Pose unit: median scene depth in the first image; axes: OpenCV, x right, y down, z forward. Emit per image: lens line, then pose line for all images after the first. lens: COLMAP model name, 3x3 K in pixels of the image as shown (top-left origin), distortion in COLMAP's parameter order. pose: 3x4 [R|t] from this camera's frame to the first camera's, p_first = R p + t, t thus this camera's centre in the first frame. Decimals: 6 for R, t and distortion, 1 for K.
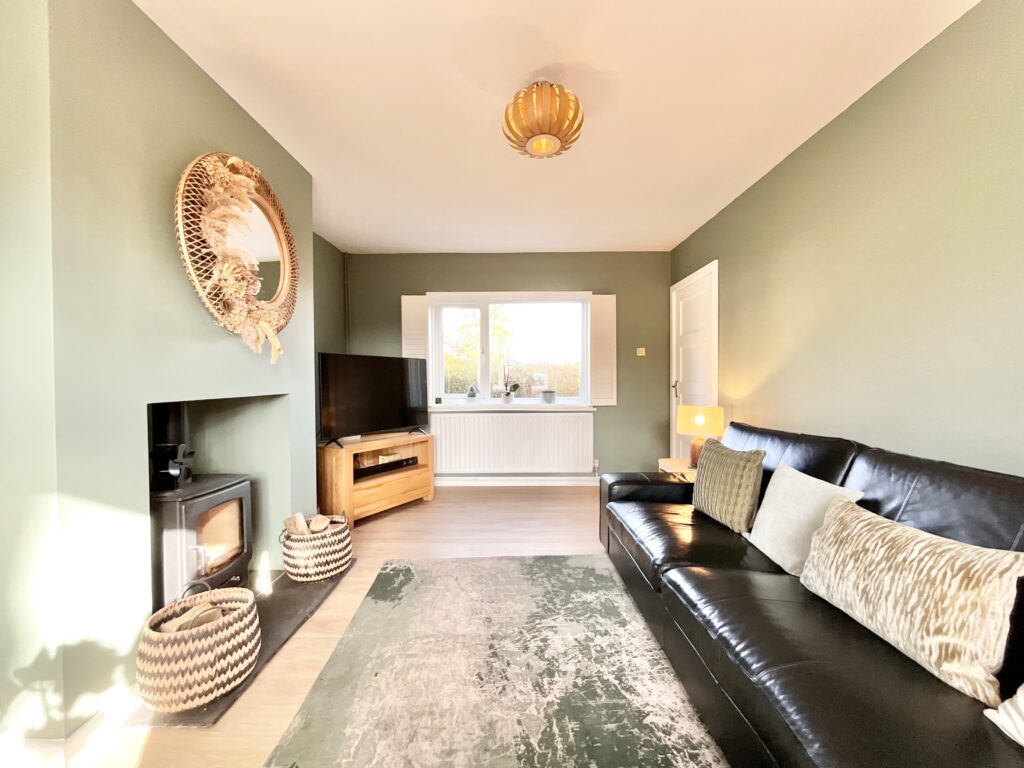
lens RADIAL K [[416.0, 0, 512.5], [0, 416.0, 384.5], [0, 0, 1]] dist [-0.002664, -0.002116]
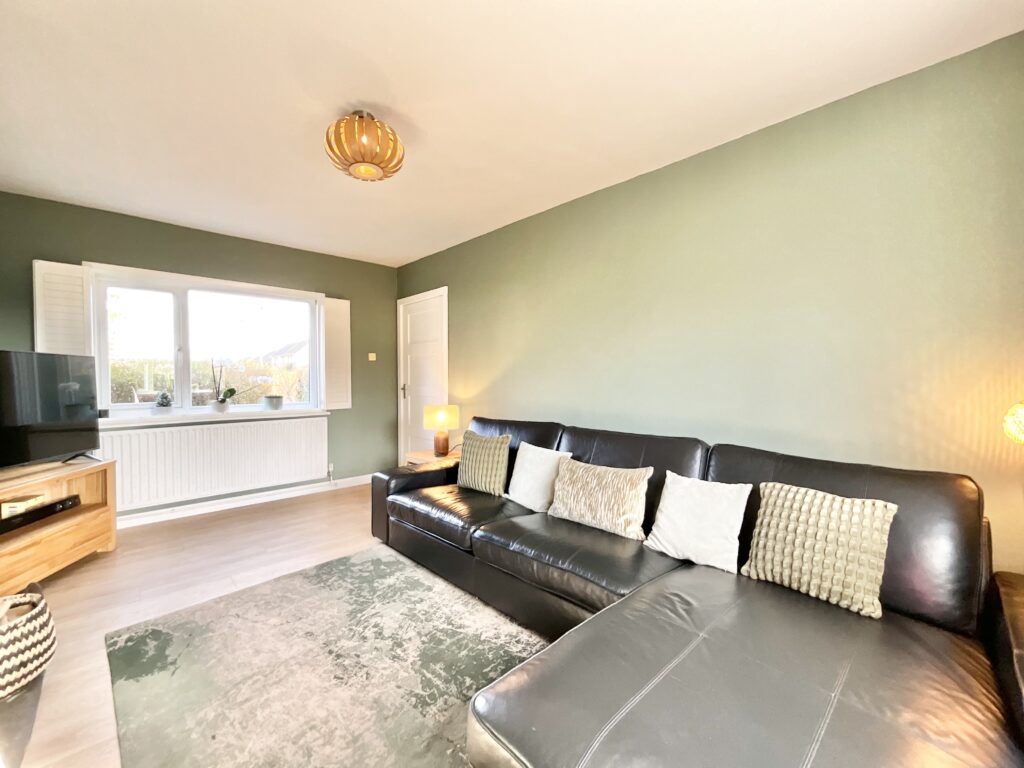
lens RADIAL K [[416.0, 0, 516.2], [0, 416.0, 387.5], [0, 0, 1]] dist [-0.002664, -0.002116]
pose [[0.710499, -0.014274, 0.703554, -0.384550], [0.007309, 0.999890, 0.012905, -0.023390], [-0.703660, -0.004026, 0.710525, -0.034684]]
